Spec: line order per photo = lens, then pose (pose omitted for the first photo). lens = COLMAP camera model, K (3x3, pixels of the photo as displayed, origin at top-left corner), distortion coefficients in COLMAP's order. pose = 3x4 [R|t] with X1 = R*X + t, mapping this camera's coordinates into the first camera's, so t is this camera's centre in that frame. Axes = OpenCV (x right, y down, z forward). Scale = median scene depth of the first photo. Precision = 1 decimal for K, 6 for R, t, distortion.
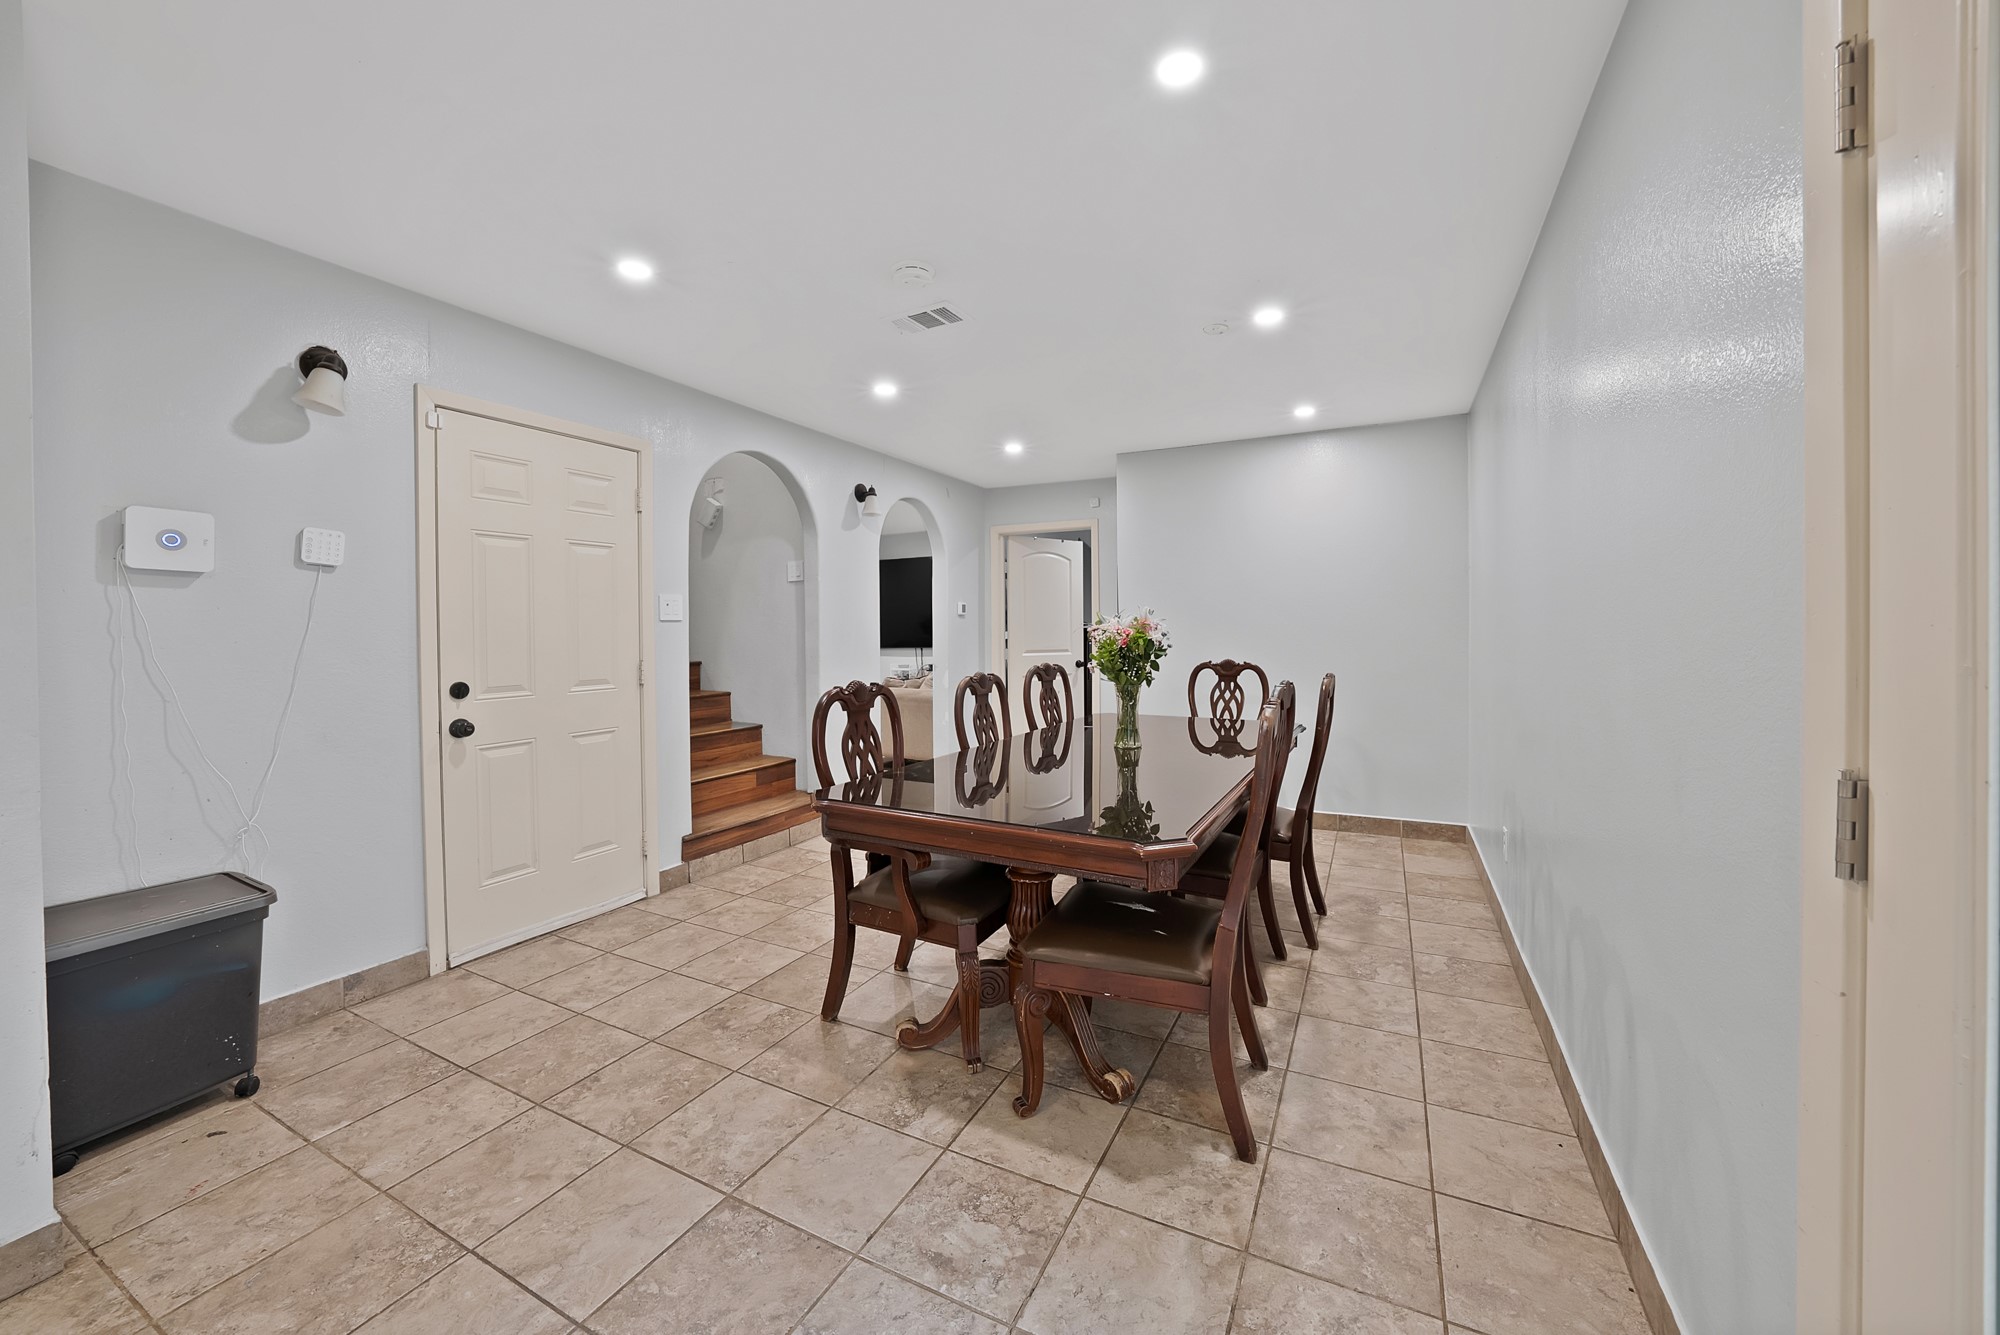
lens RADIAL K [[727.3, 0, 1005.8], [0, 727.3, 646.0], [0, 0, 1]] dist [-0.026310, 0.006031]
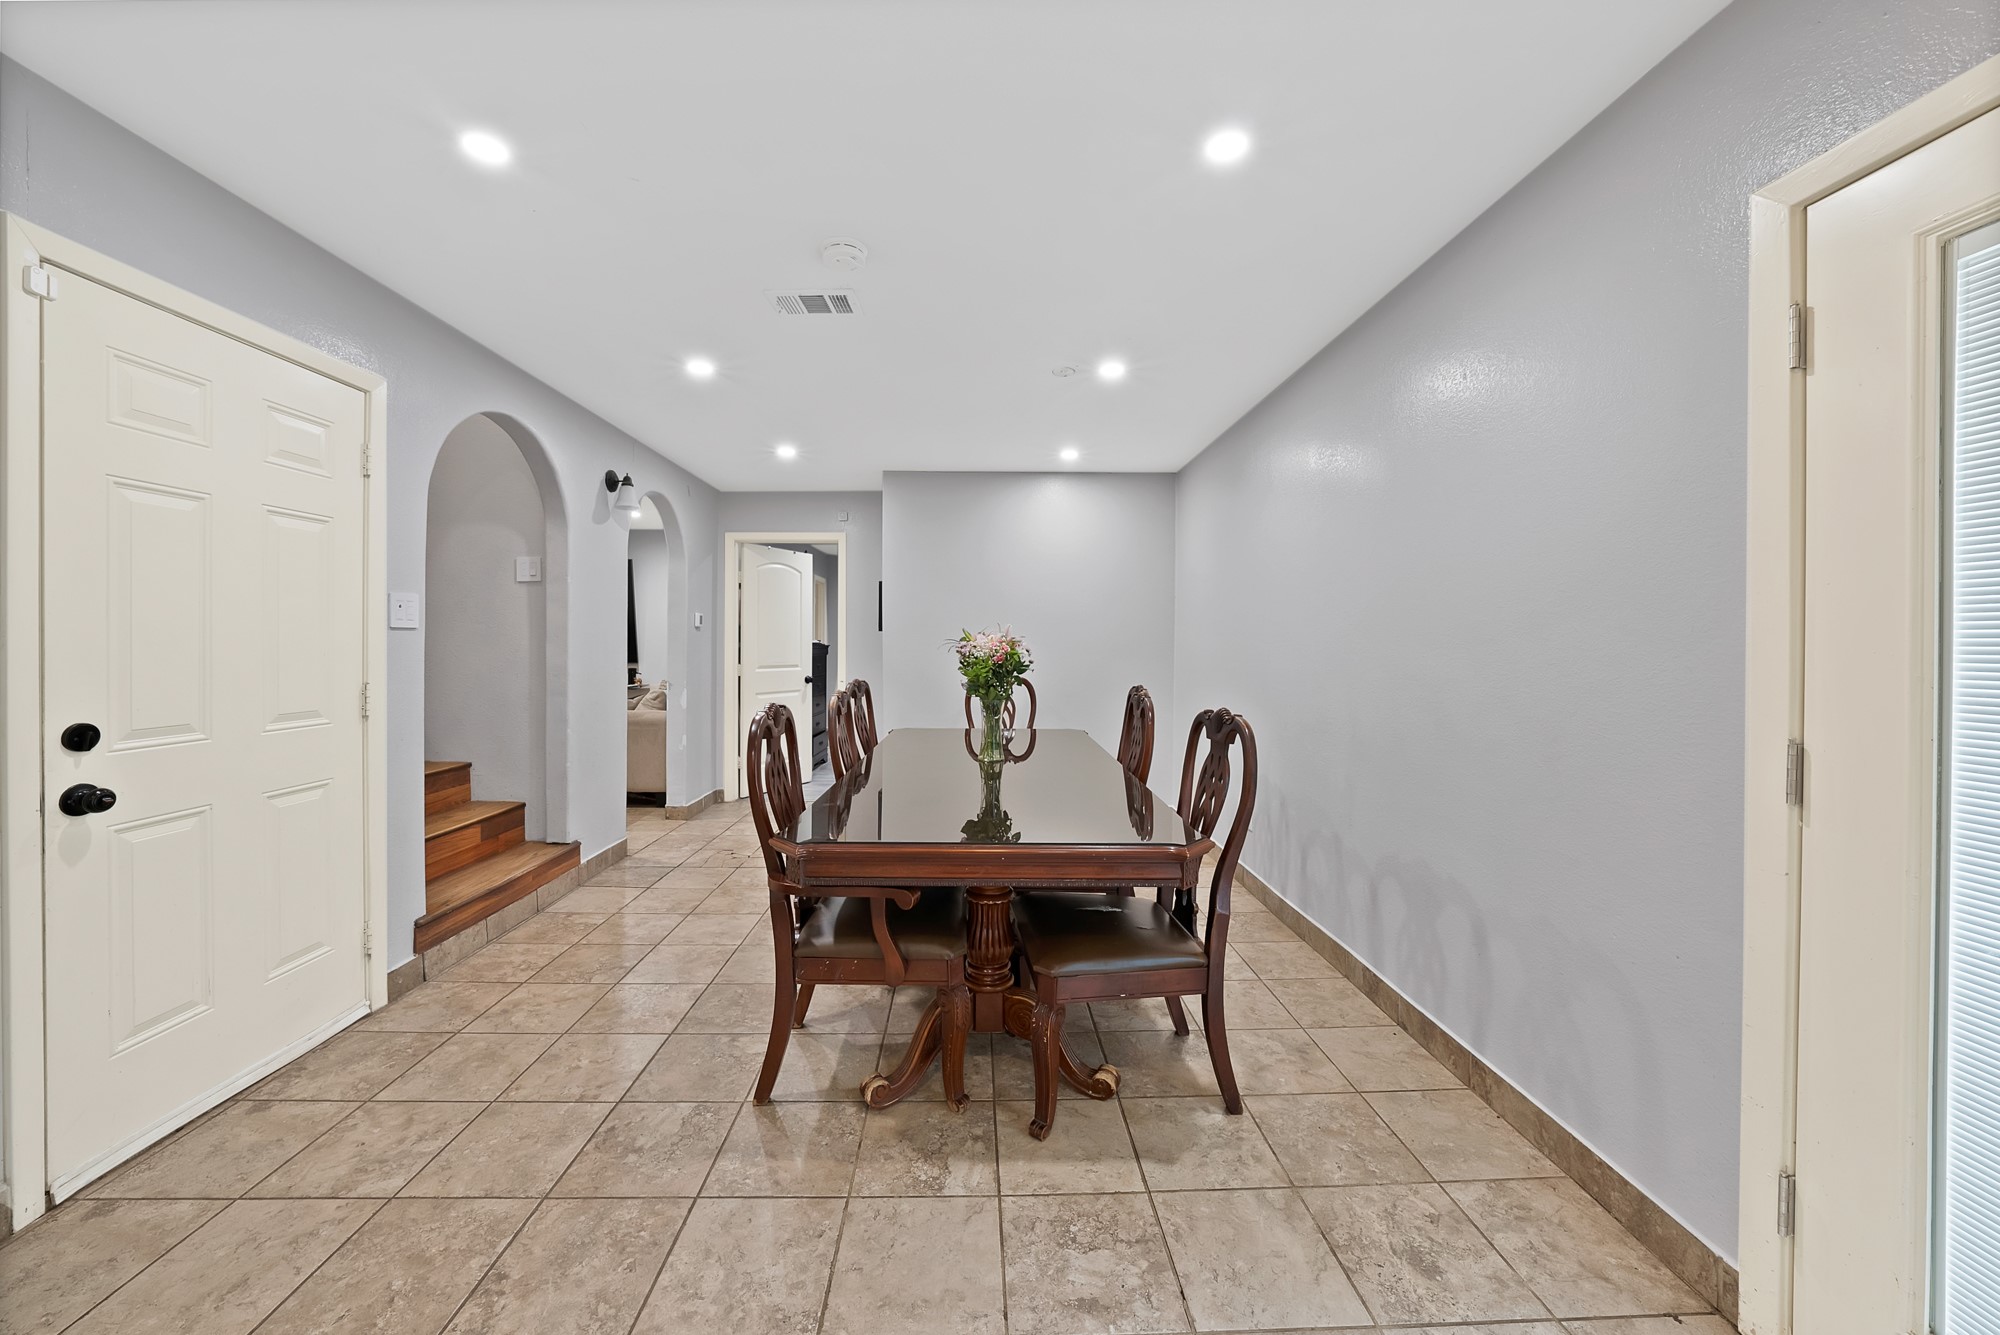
lens RADIAL K [[711.2, 0, 980.2], [0, 711.2, 655.9], [0, 0, 1]] dist [-0.027194, 0.005598]
pose [[0.884640, 0.002794, 0.466267, -0.368602], [0.000407, 0.999977, -0.006765, -0.002481], [-0.466275, 0.006174, 0.884618, 0.132045]]
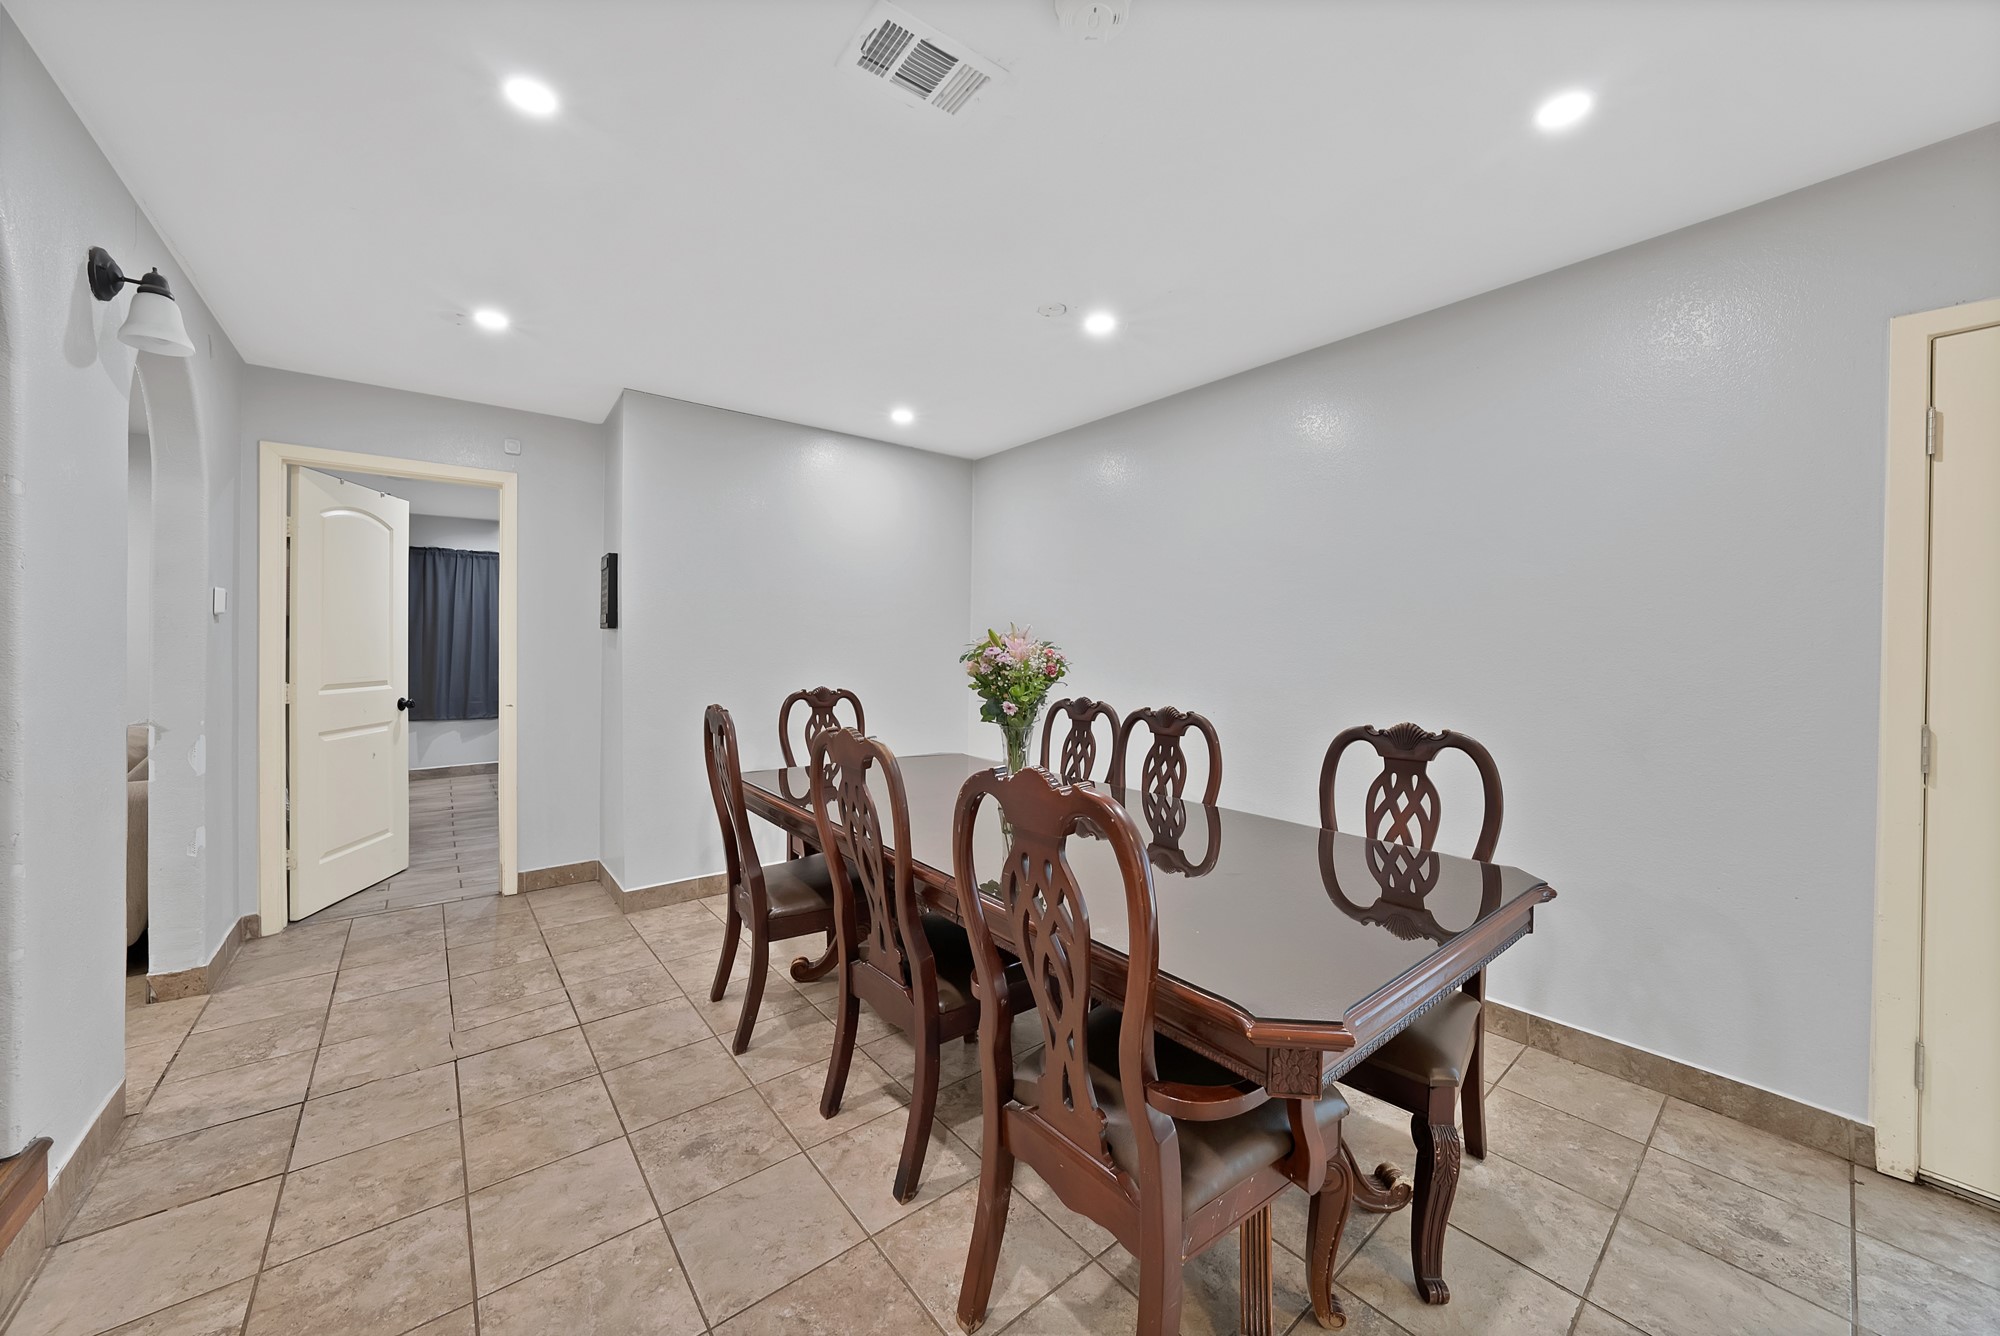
lens RADIAL K [[732.2, 0, 1000.3], [0, 732.2, 655.0], [0, 0, 1]] dist [-0.028146, 0.006603]
pose [[0.413136, 0.000030, 0.910669, -0.624618], [0.010817, 0.999929, -0.004940, -0.019901], [-0.910605, 0.011892, 0.413106, 0.808461]]
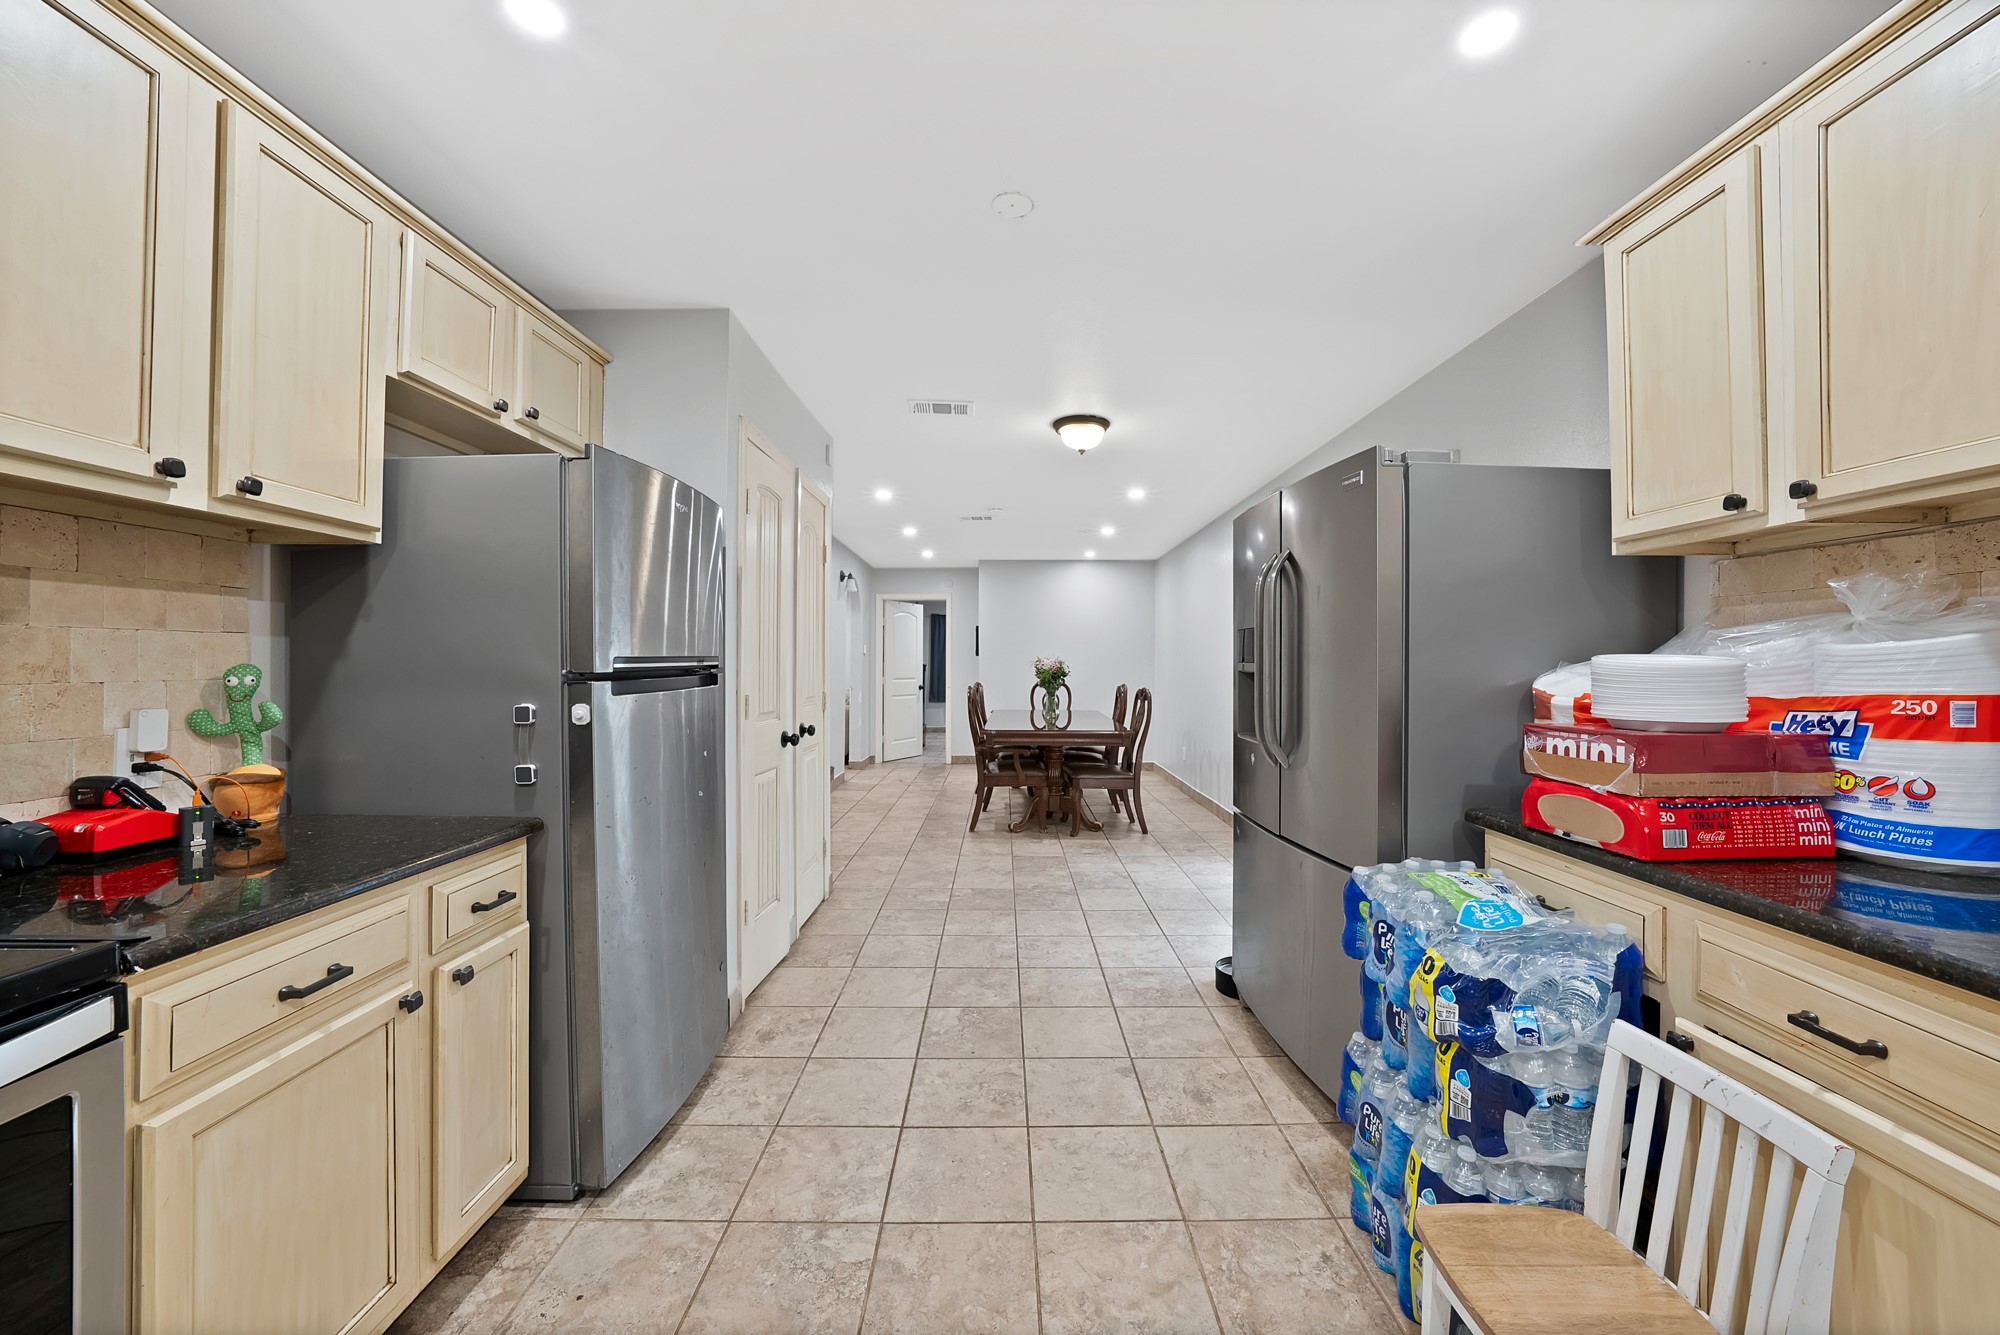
lens RADIAL K [[727.3, 0, 1005.8], [0, 727.3, 646.0], [0, 0, 1]] dist [-0.026310, 0.006031]
pose [[0.890179, 0.017006, 0.455293, -1.103816], [0.004318, 0.998943, -0.045754, 0.025098], [-0.455590, 0.042695, 0.889165, -1.034209]]
